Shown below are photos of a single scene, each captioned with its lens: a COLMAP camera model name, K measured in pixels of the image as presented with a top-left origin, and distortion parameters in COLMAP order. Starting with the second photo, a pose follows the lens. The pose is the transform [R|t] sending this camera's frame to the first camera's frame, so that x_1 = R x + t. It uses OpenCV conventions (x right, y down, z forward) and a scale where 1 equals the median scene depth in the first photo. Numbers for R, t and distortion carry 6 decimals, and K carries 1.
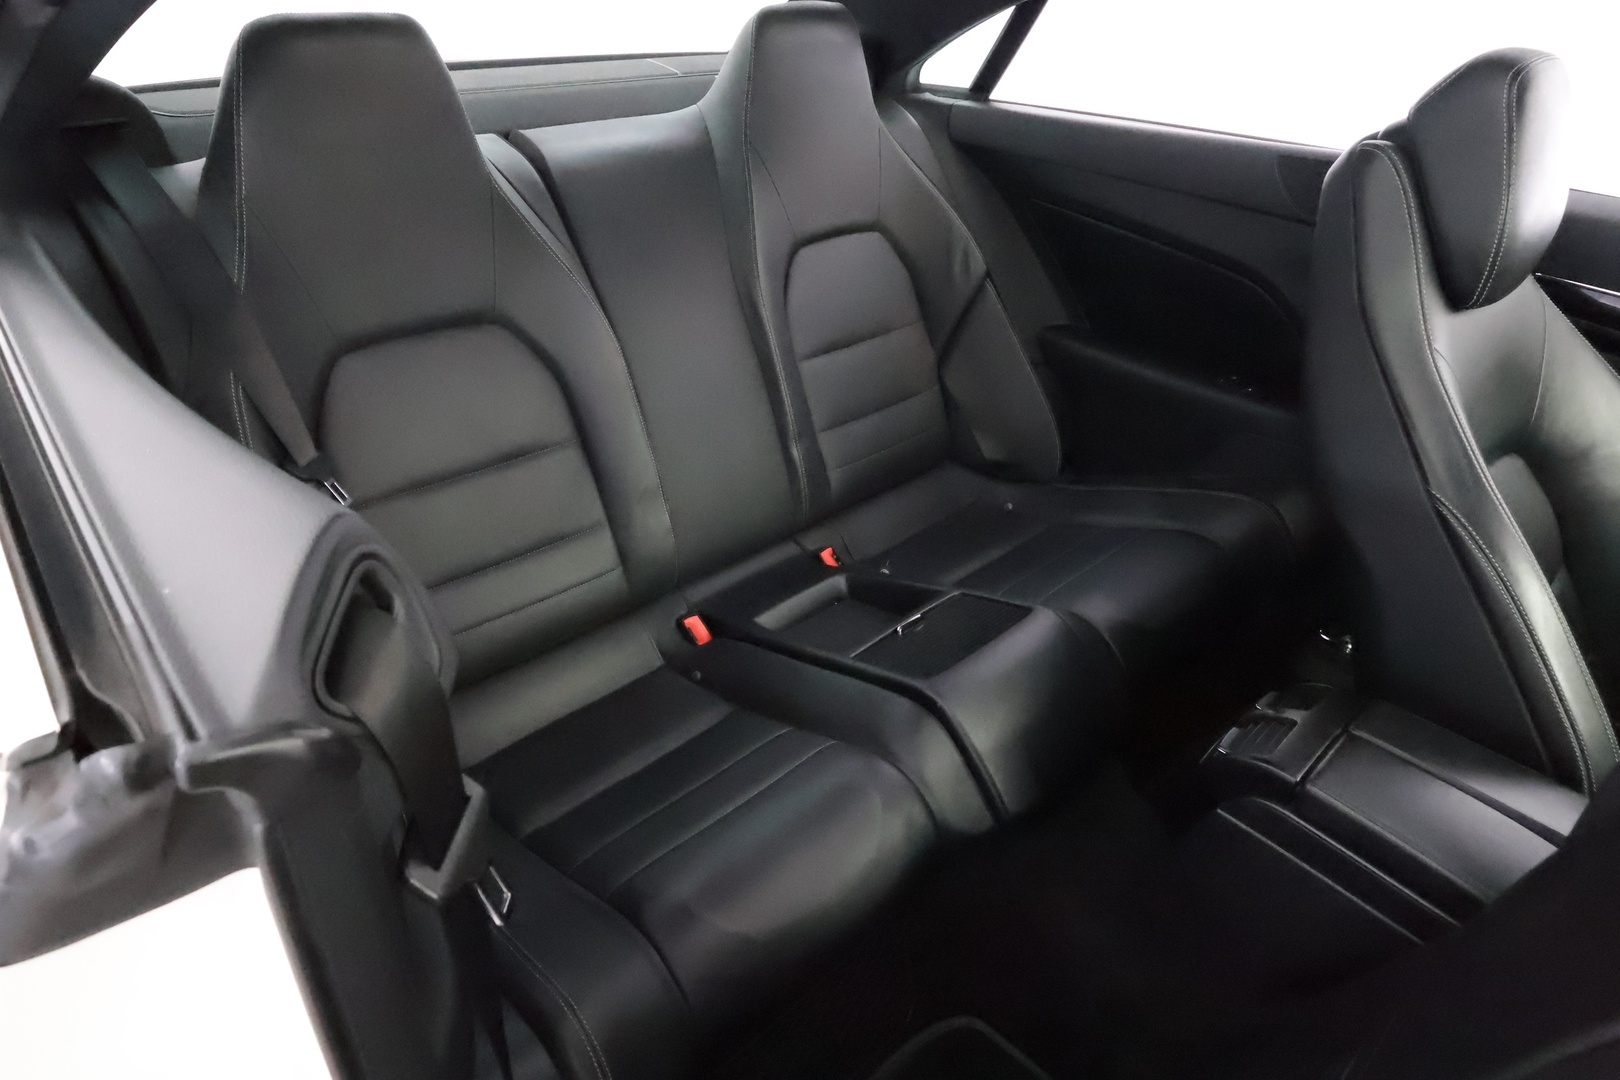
lens RADIAL K [[949.2, 0, 810.0], [0, 949.2, 540.0], [0, 0, 1]] dist [-0.001299, -0.000209]
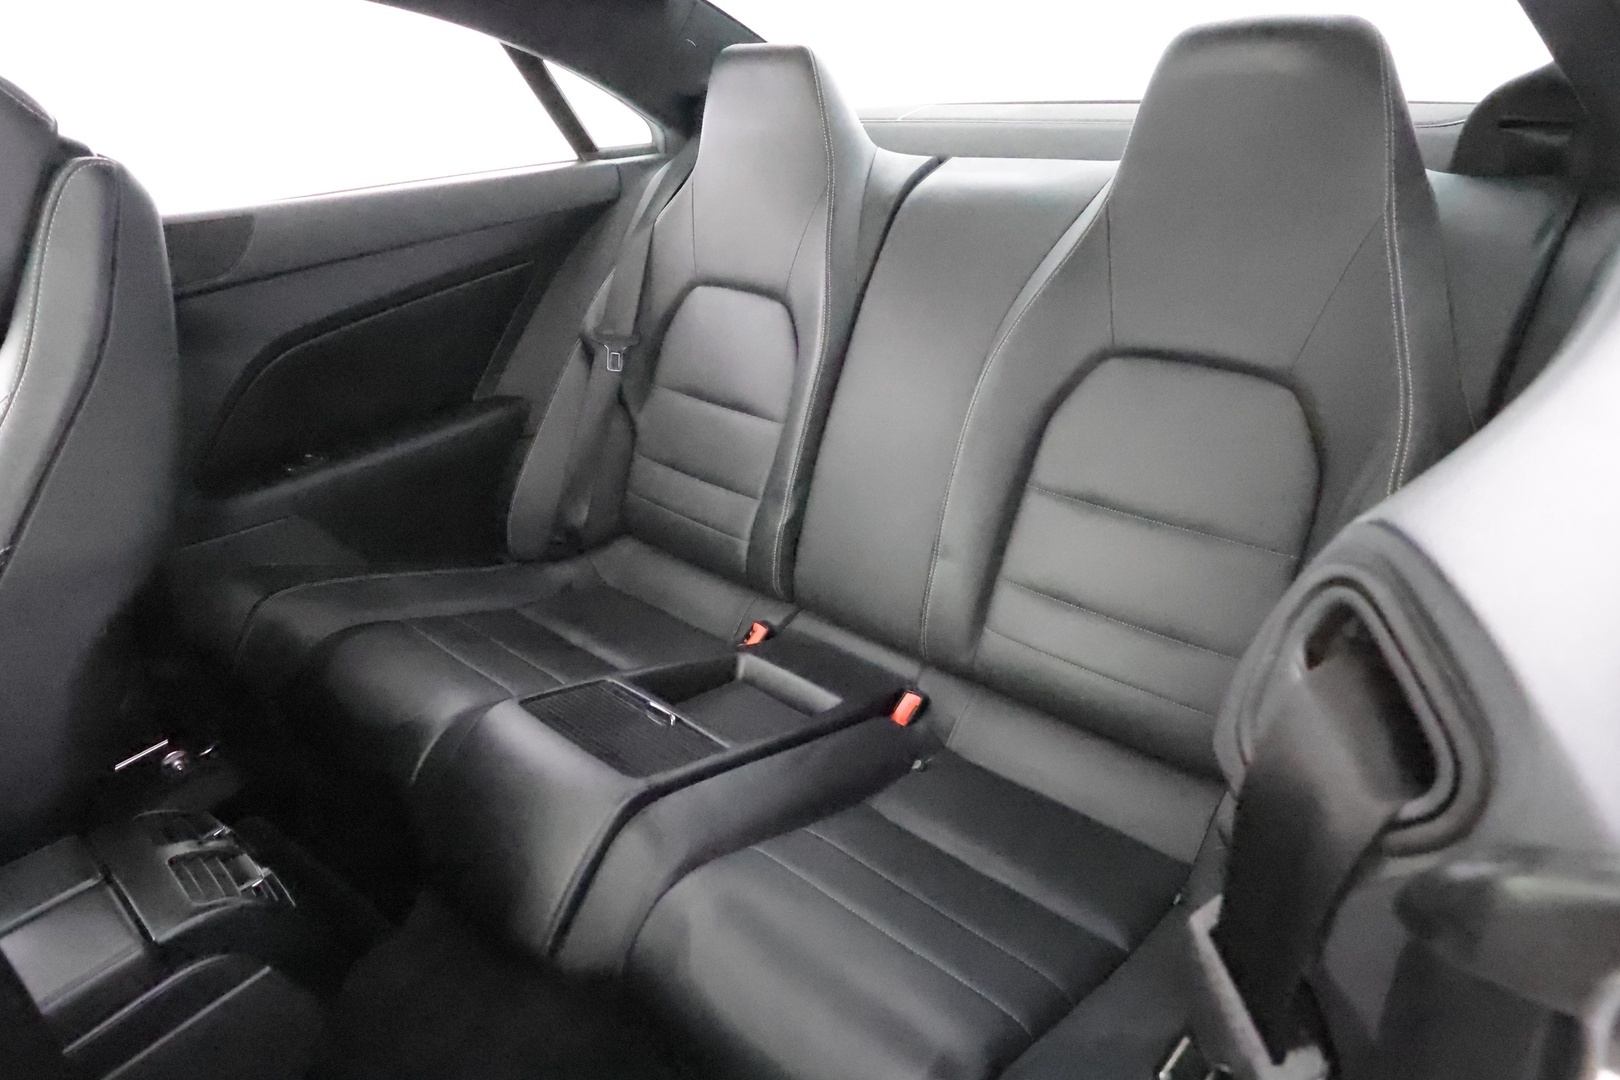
lens RADIAL K [[949.2, 0, 810.0], [0, 949.2, 540.0], [0, 0, 1]] dist [-0.001299, -0.000209]
pose [[0.085330, 0.453290, -0.887270, 0.640811], [-0.453467, 0.810609, 0.370514, -0.341755], [0.887179, 0.370732, 0.274721, 0.614052]]
